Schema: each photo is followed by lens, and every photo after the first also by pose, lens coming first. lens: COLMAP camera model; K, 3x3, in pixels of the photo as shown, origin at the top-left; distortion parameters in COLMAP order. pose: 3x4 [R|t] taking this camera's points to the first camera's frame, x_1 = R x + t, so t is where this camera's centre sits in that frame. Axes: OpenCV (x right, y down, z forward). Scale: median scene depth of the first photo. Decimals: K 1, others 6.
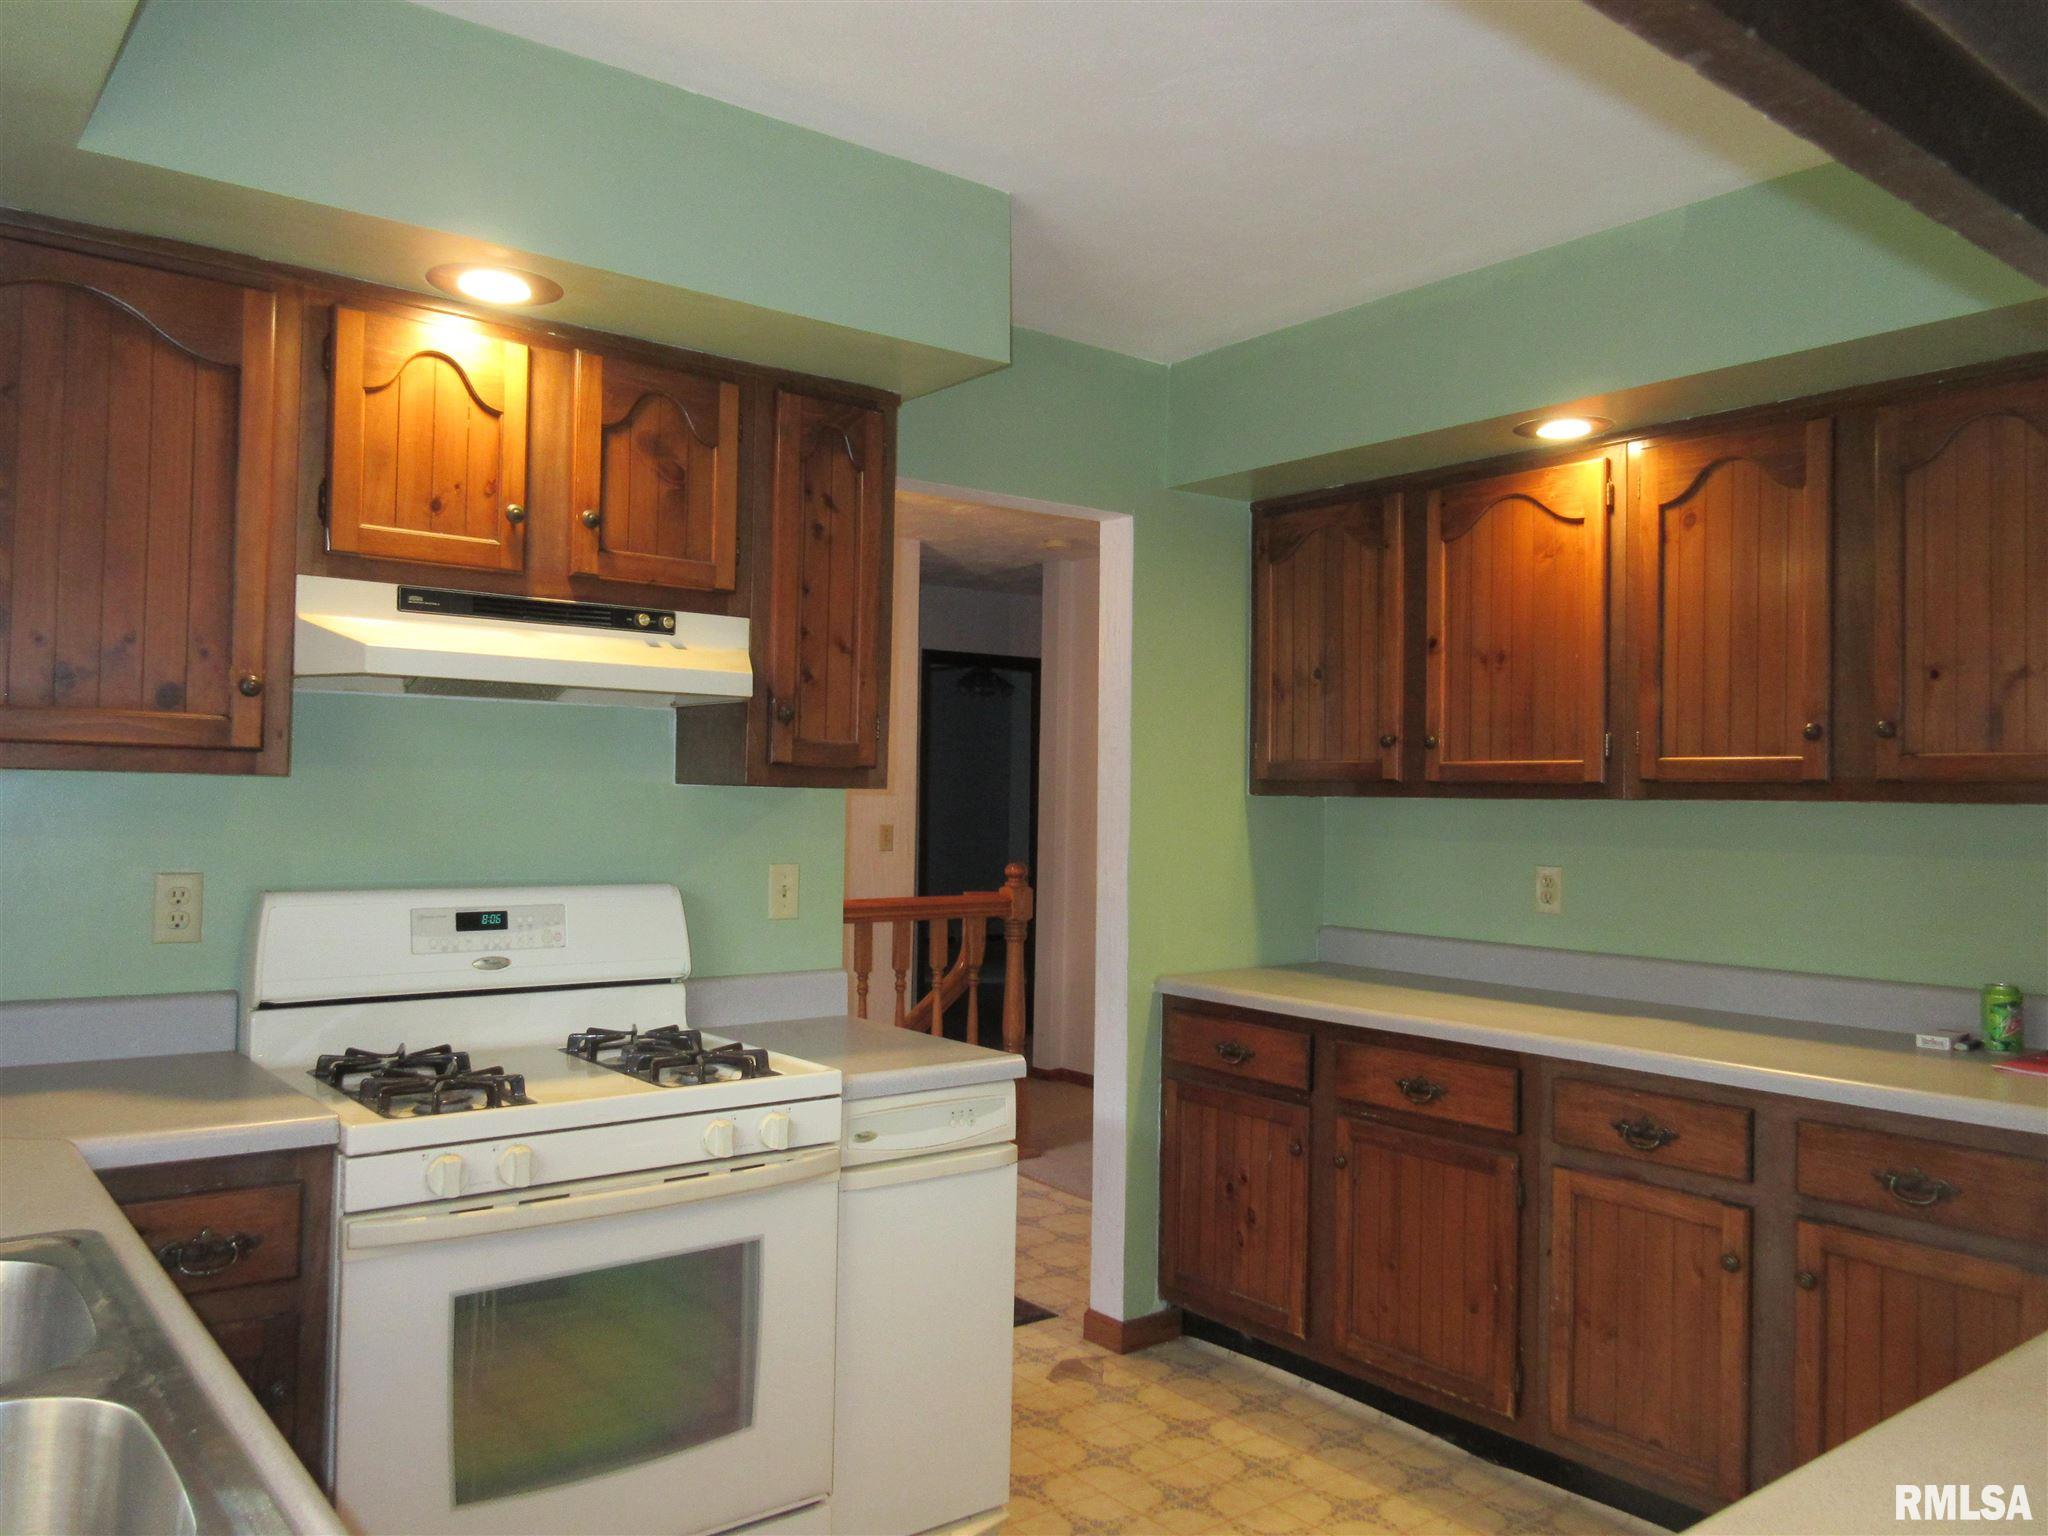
lens RADIAL K [[1531.8, 0, 1025.9], [0, 1531.8, 768.6], [0, 0, 1]] dist [0.011725, -0.005870]
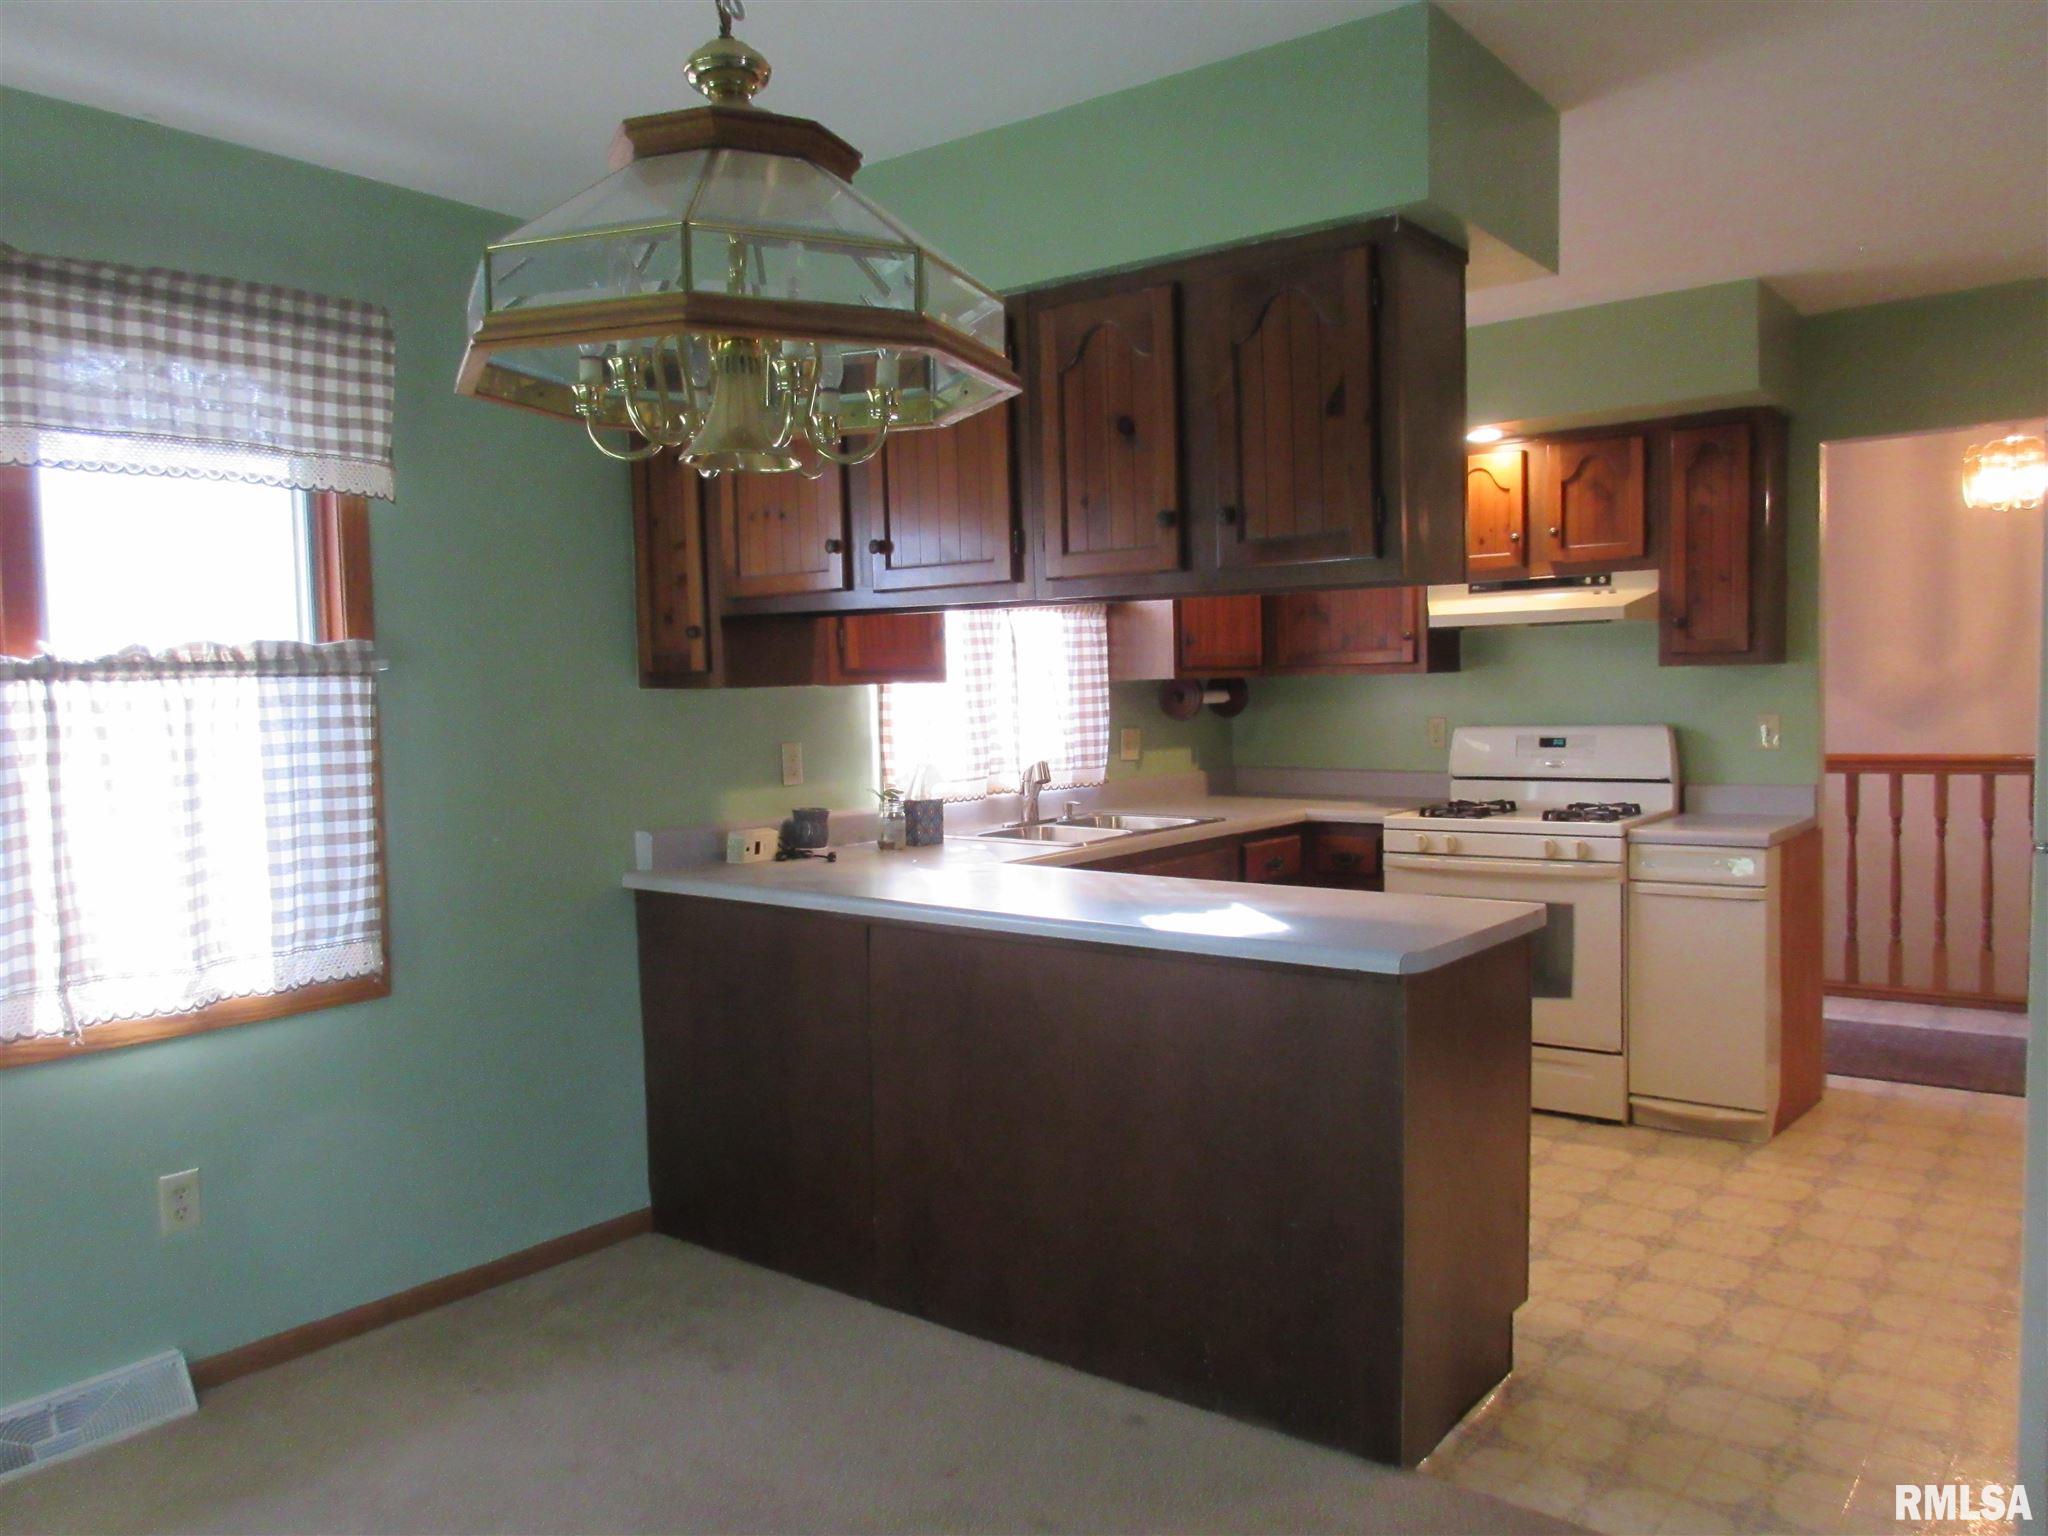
lens RADIAL K [[1531.8, 0, 1045.3], [0, 1531.8, 768.8], [0, 0, 1]] dist [0.011725, -0.005870]
pose [[0.239981, 0.027587, -0.970386, 1.388913], [0.053228, 0.997718, 0.041528, 0.017802], [0.969317, -0.061618, 0.237965, -0.088670]]
